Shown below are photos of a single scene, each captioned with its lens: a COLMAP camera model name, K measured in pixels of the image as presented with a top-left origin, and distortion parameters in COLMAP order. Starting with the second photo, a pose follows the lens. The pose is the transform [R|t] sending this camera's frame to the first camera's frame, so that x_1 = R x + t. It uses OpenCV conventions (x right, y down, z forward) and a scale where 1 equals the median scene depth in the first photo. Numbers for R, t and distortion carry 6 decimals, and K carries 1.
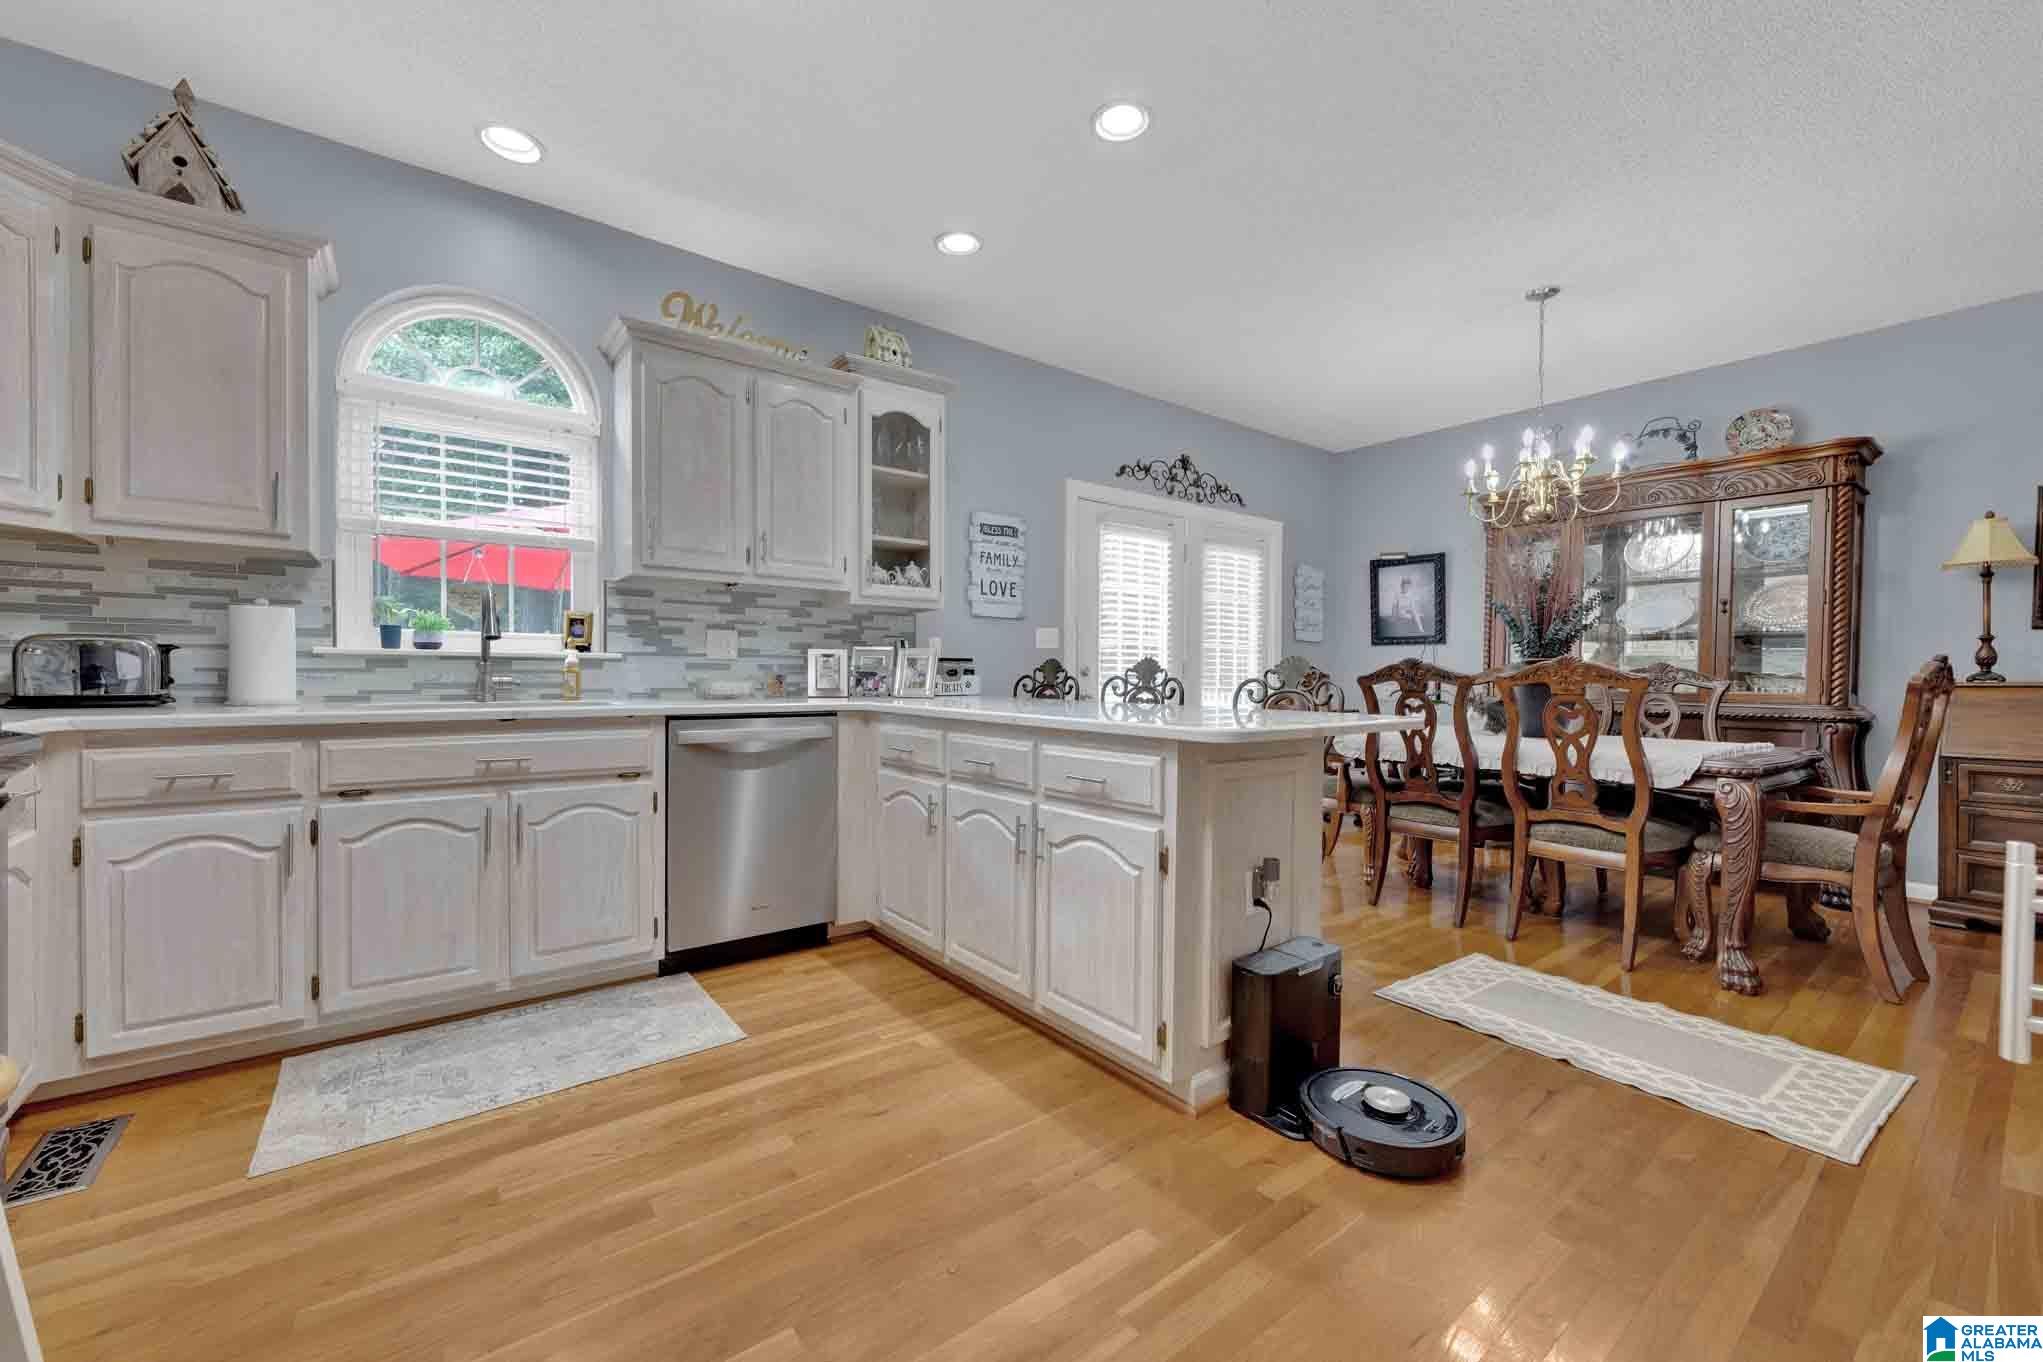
lens RADIAL K [[807.5, 0, 1039.7], [0, 807.5, 685.5], [0, 0, 1]] dist [0.004113, -0.000970]
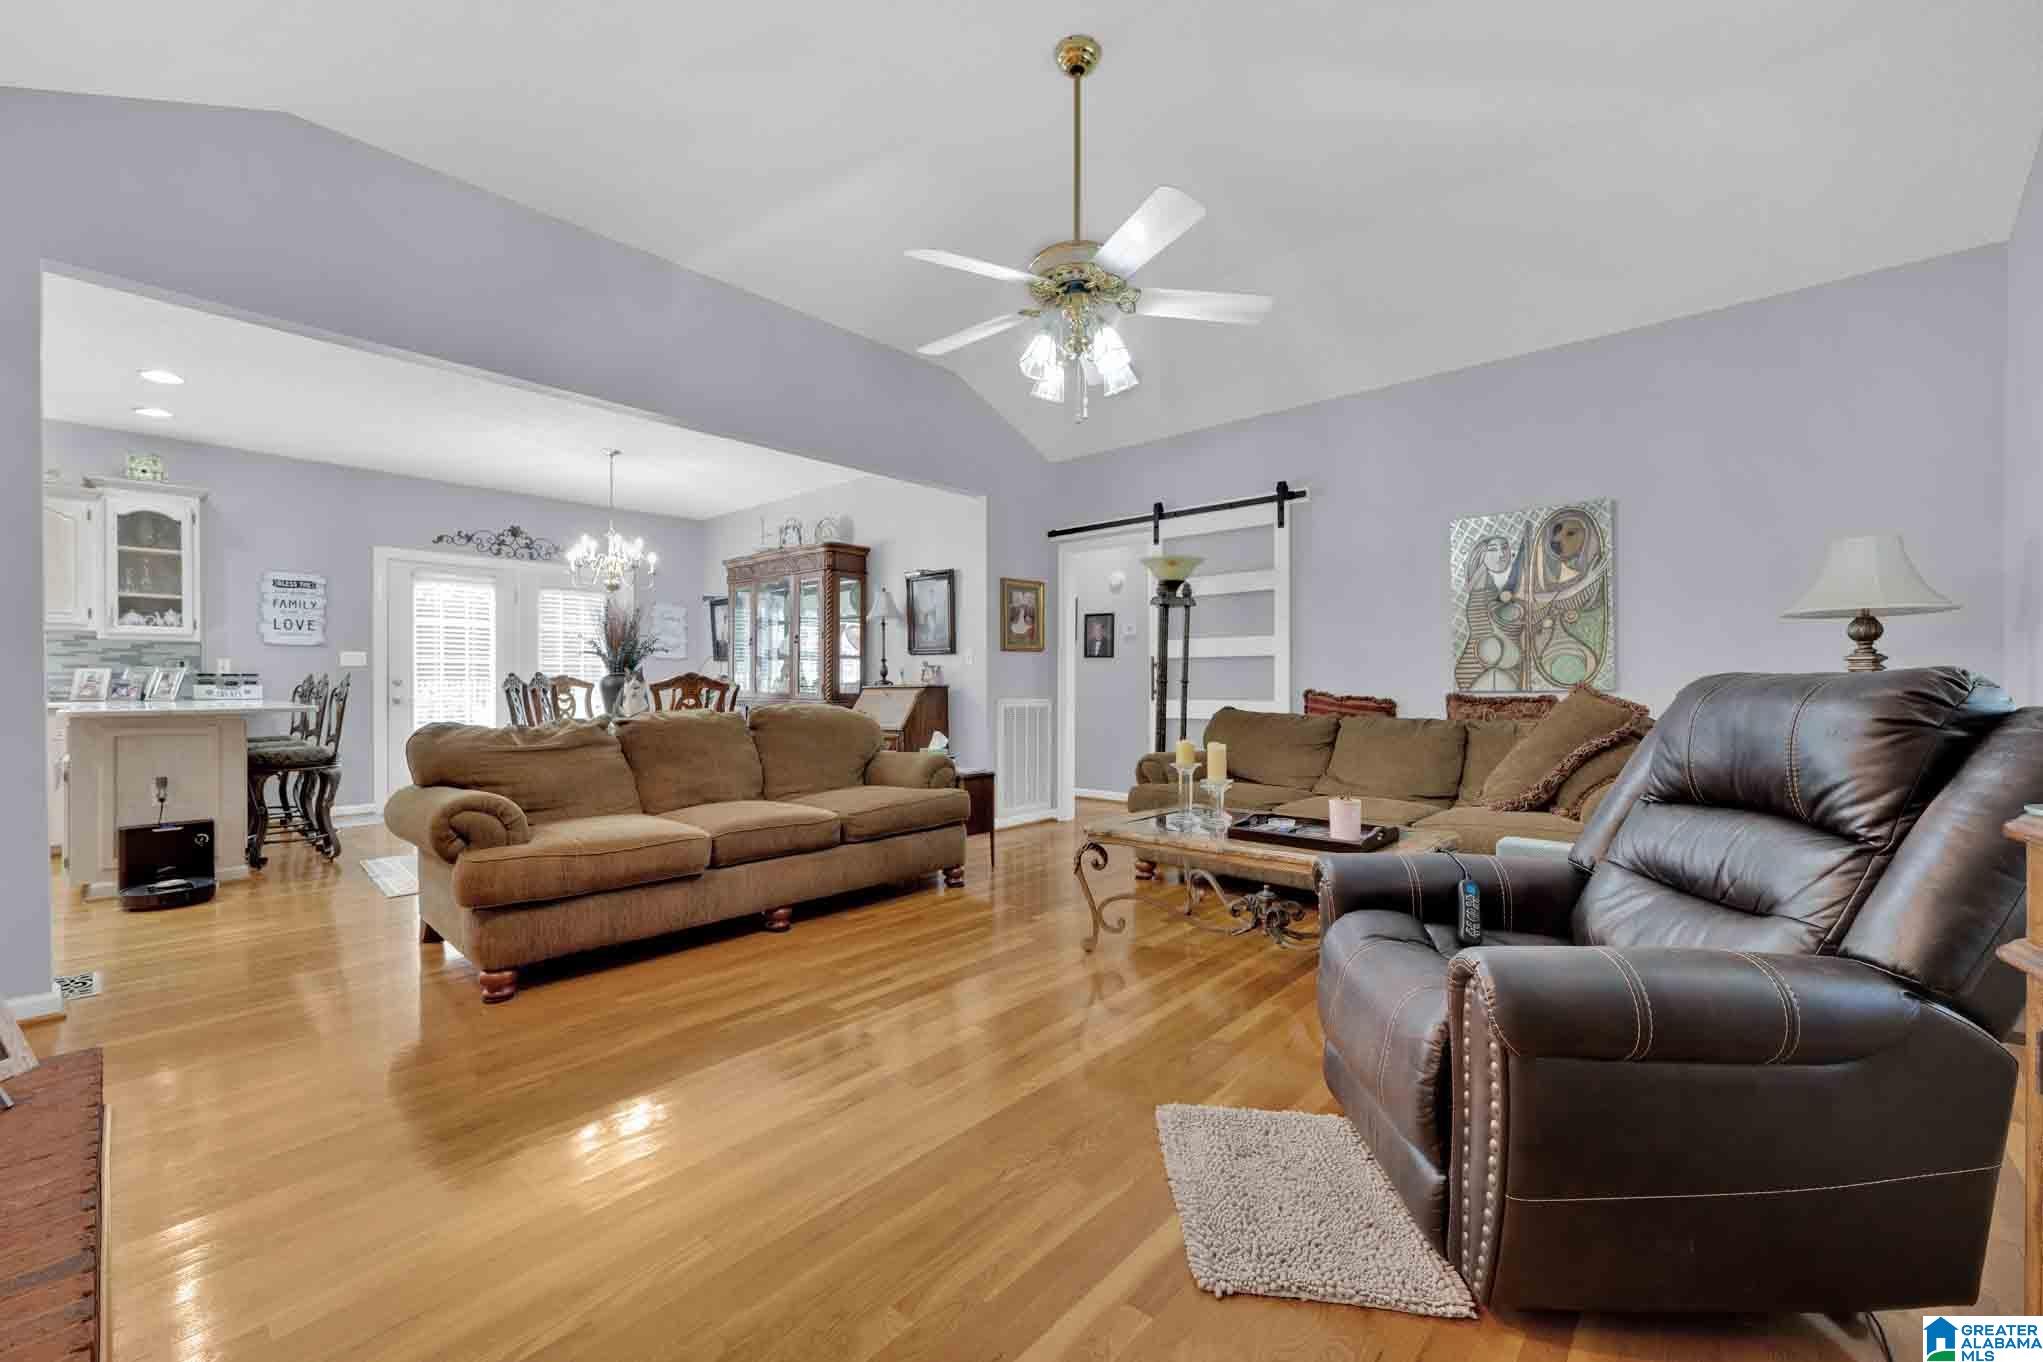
lens RADIAL K [[807.5, 0, 1017.4], [0, 807.5, 689.5], [0, 0, 1]] dist [0.004113, -0.000970]
pose [[0.985364, -0.006830, 0.170329, 1.166790], [0.007842, 0.999955, -0.005268, 0.015083], [-0.170285, 0.006526, 0.985373, -0.763202]]
